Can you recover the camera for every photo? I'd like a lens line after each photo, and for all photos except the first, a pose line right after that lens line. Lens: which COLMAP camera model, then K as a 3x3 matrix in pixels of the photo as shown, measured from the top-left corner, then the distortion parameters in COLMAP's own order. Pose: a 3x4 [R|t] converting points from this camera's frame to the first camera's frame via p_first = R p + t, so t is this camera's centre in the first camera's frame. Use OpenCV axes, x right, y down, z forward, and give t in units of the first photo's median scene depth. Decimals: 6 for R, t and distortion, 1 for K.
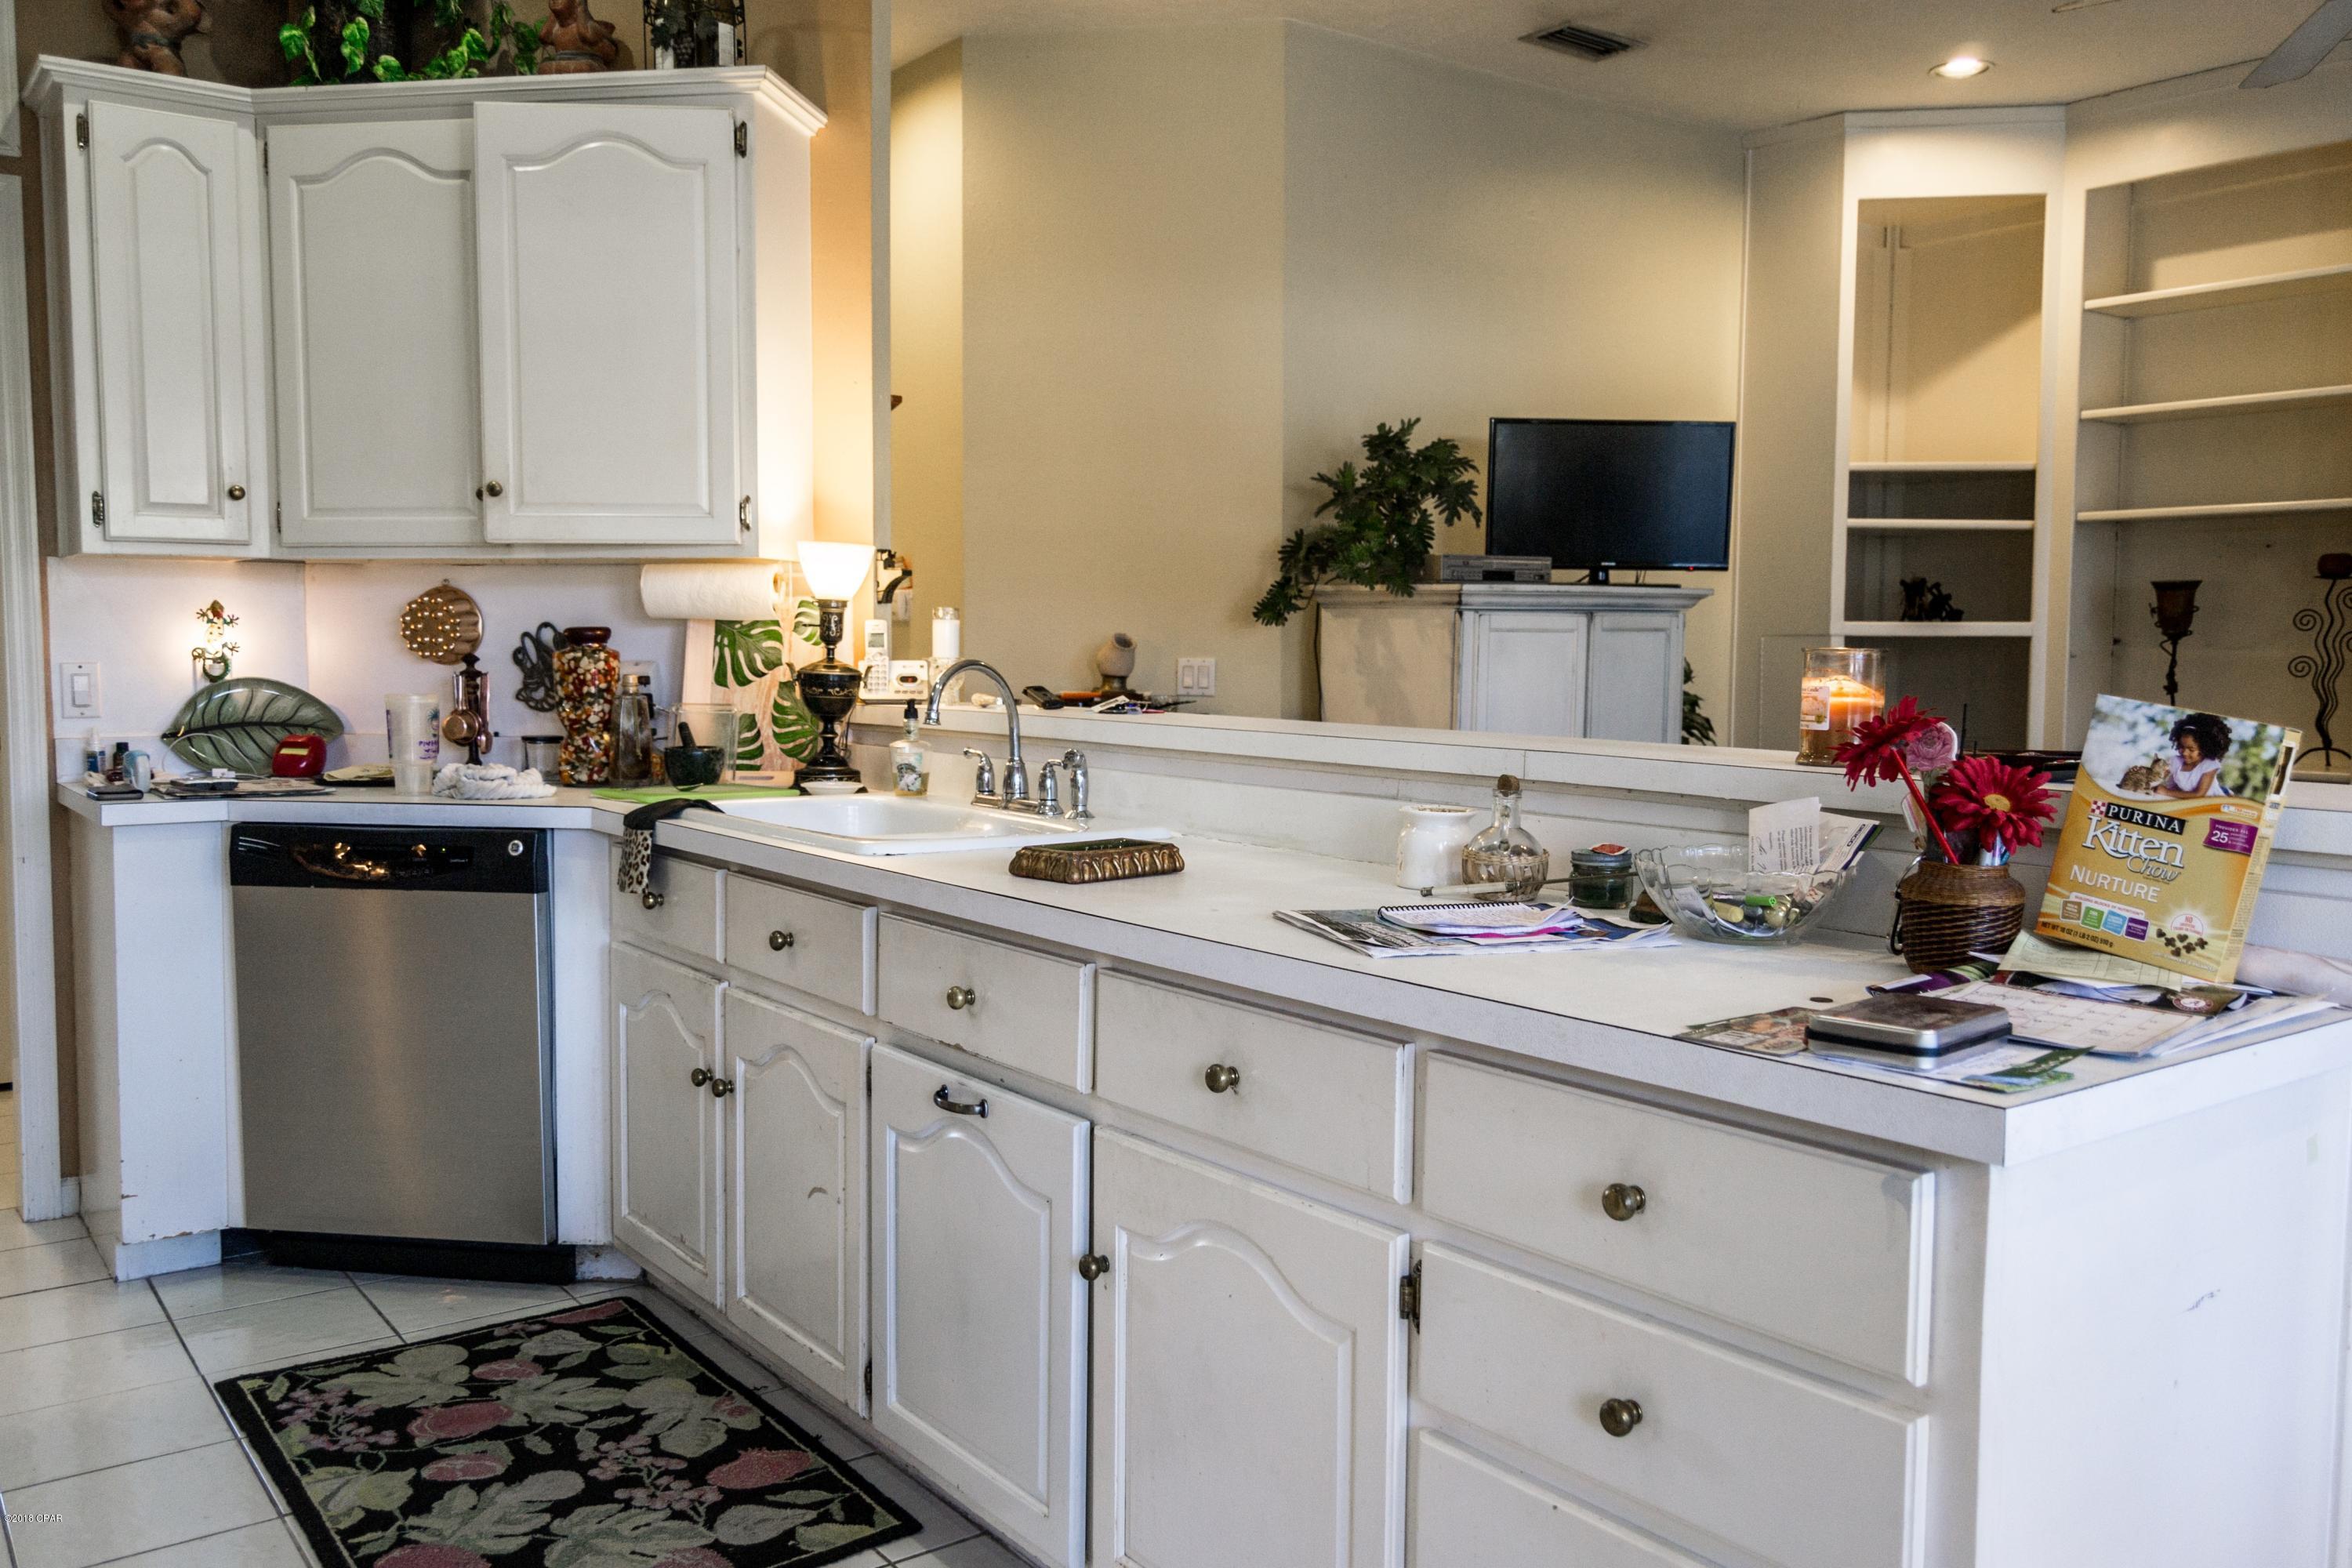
lens RADIAL K [[1860.0, 0, 1186.0], [0, 1860.0, 763.2], [0, 0, 1]] dist [-0.009465, 0.020877]
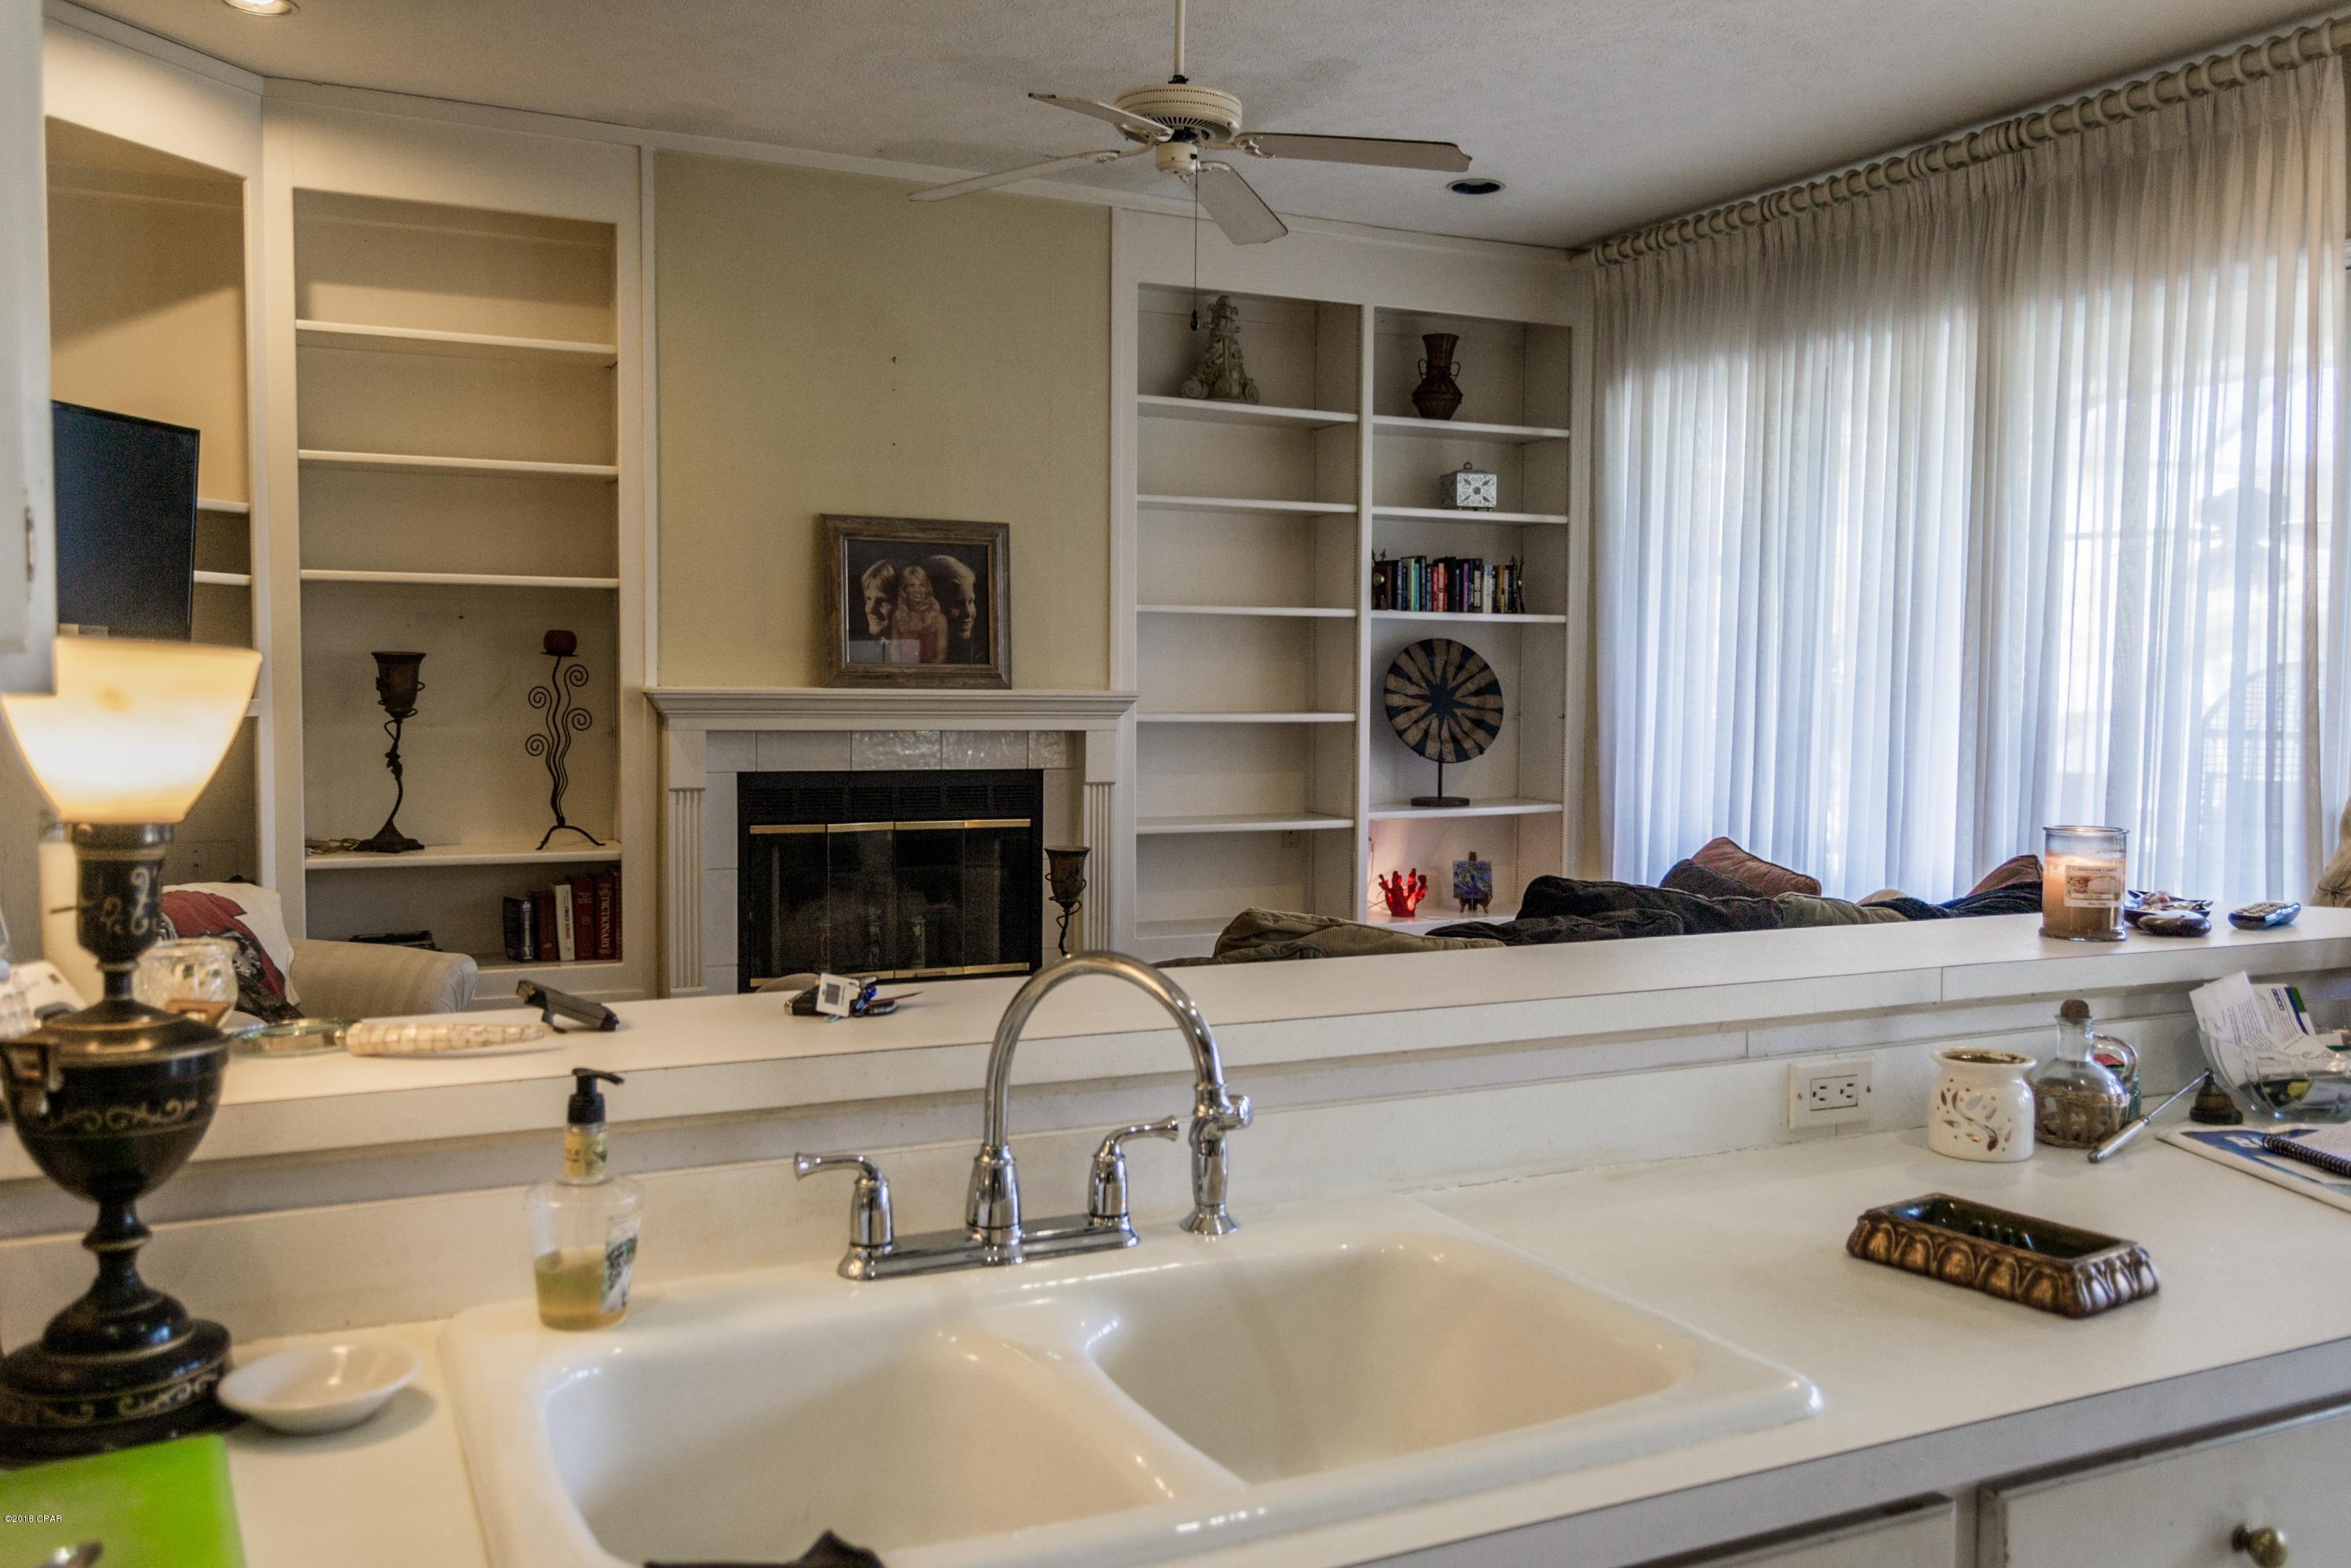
lens RADIAL K [[1859.2, 0, 1193.1], [0, 1859.2, 789.1], [0, 0, 1]] dist [-0.009465, 0.020877]
pose [[0.201251, -0.063343, 0.977489, -0.269782], [0.055561, 0.997039, 0.053171, -0.057662], [-0.977963, 0.043609, 0.204175, 0.434609]]
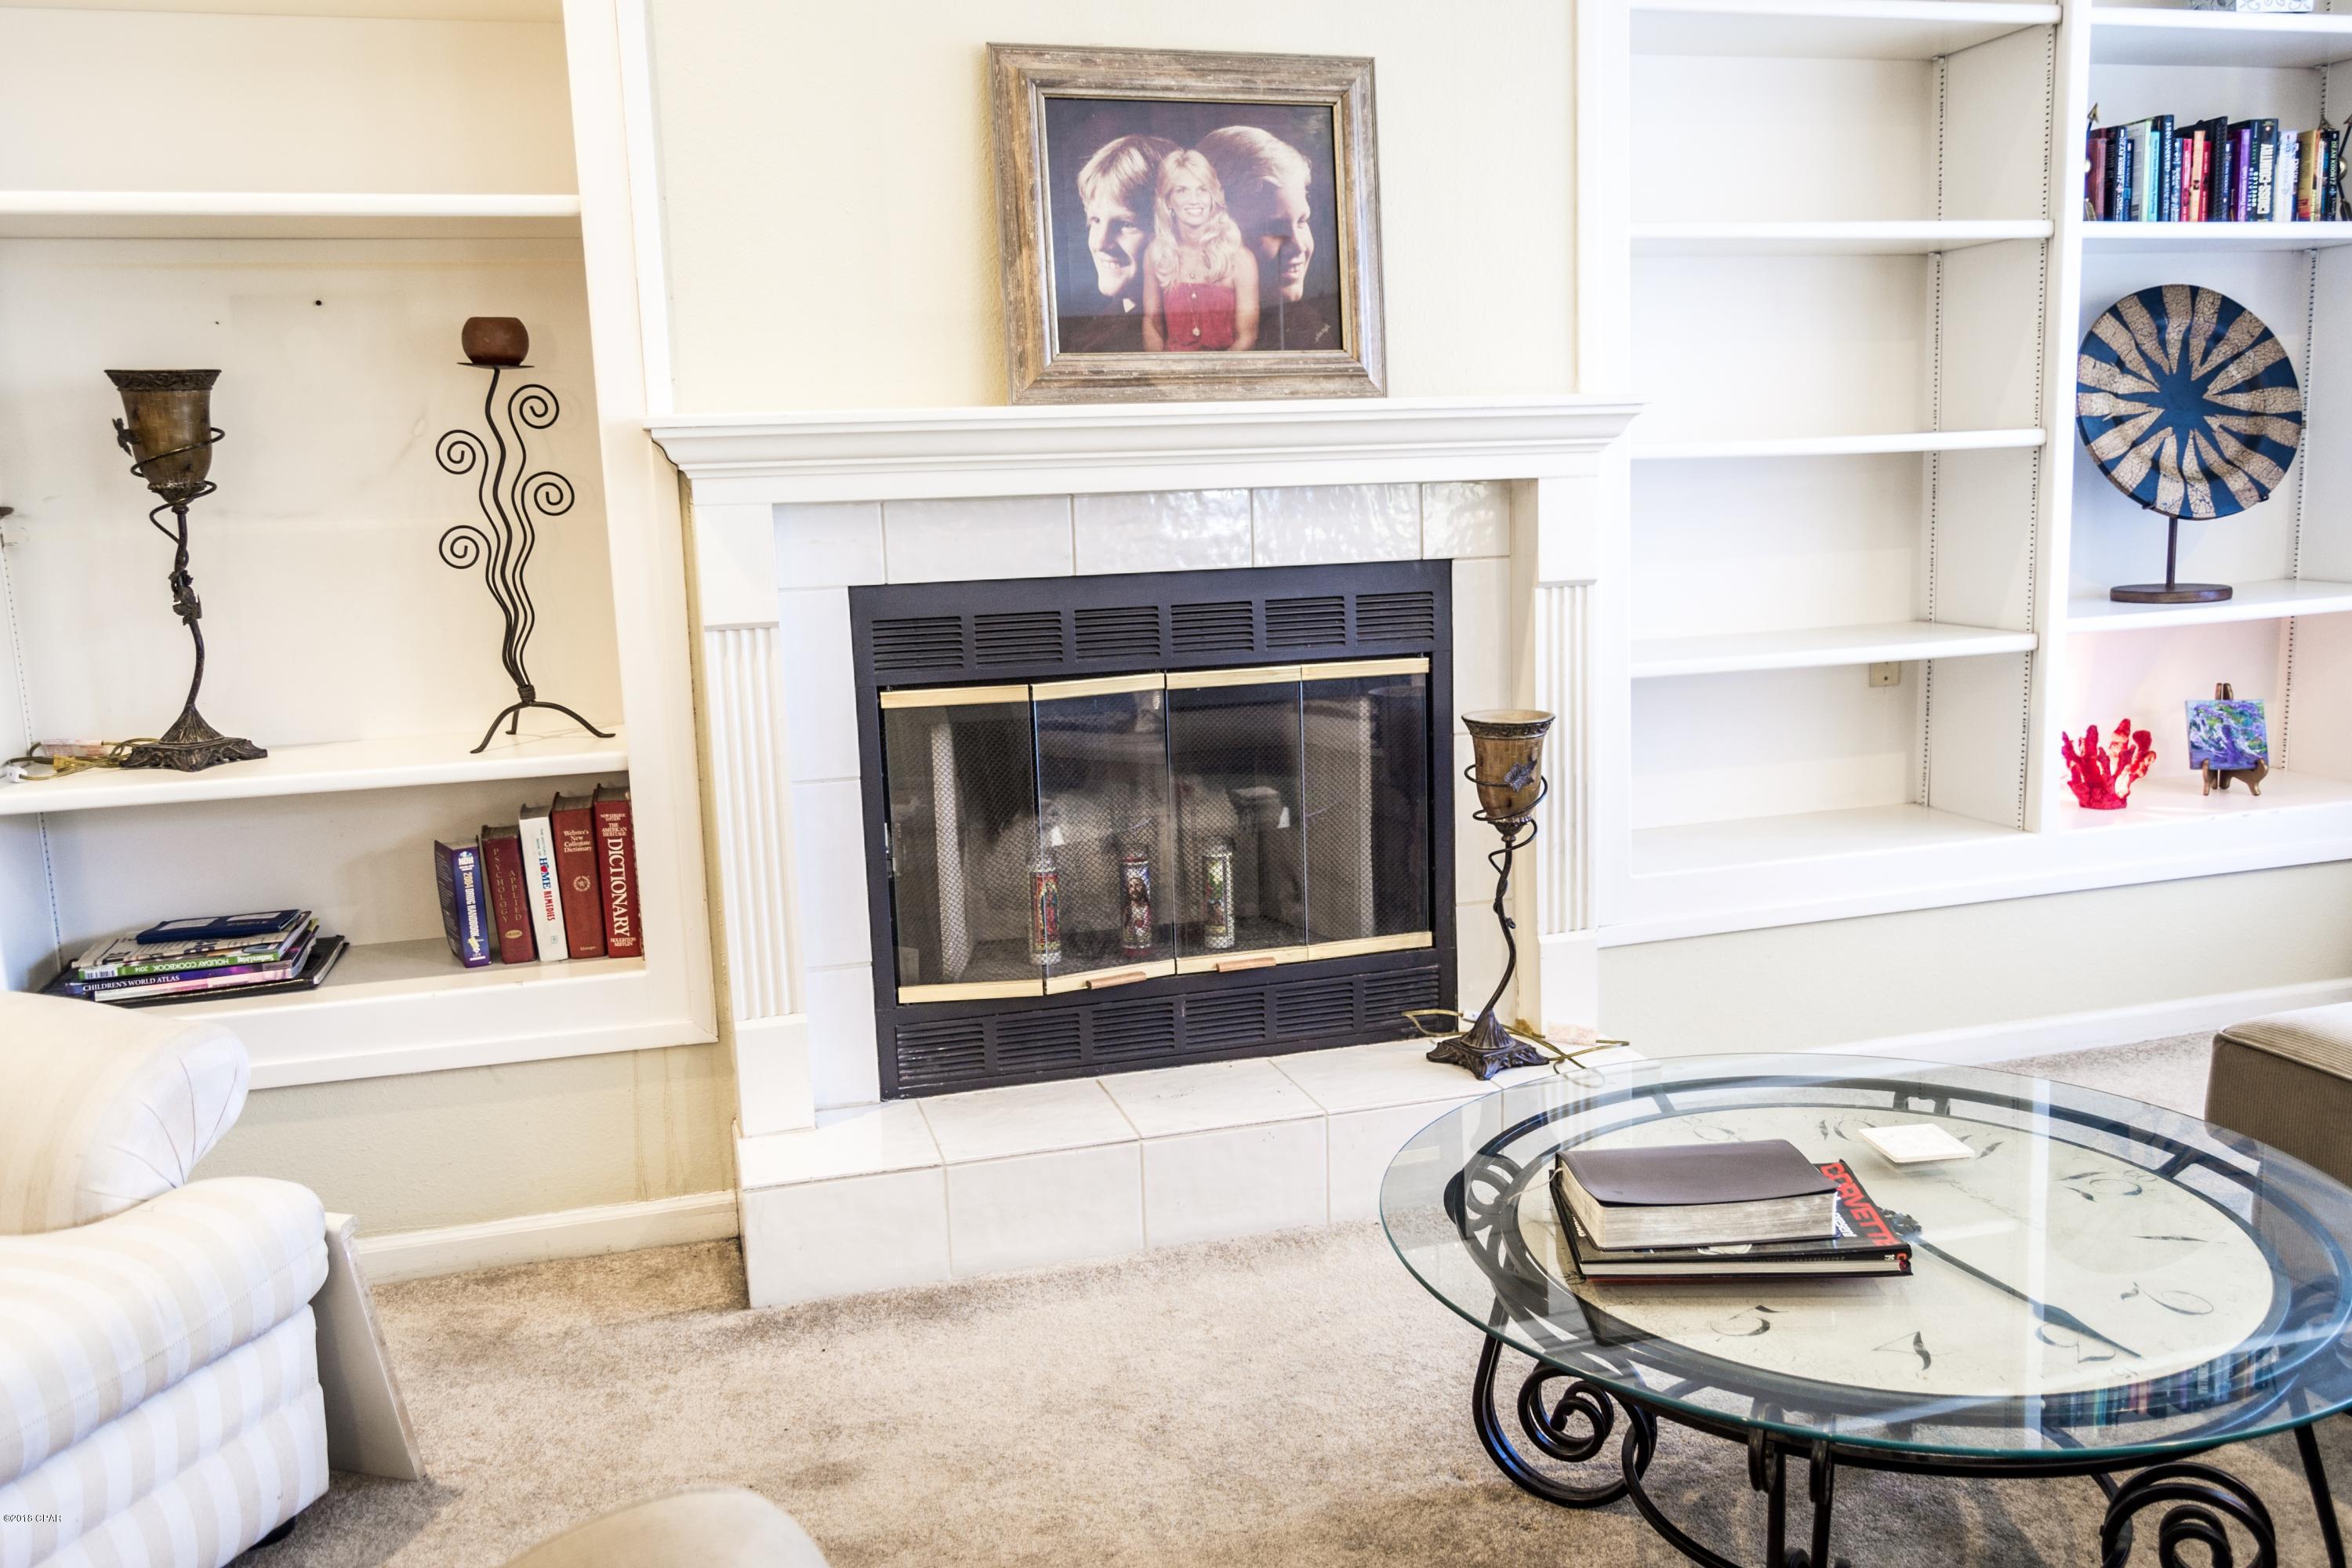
lens RADIAL K [[1860.0, 0, 1192.1], [0, 1860.0, 775.5], [0, 0, 1]] dist [-0.009465, 0.020877]
pose [[0.359191, -0.169308, 0.917778, 0.191048], [0.097526, 0.984832, 0.143509, -0.041195], [-0.928155, 0.037960, 0.370254, 0.597388]]
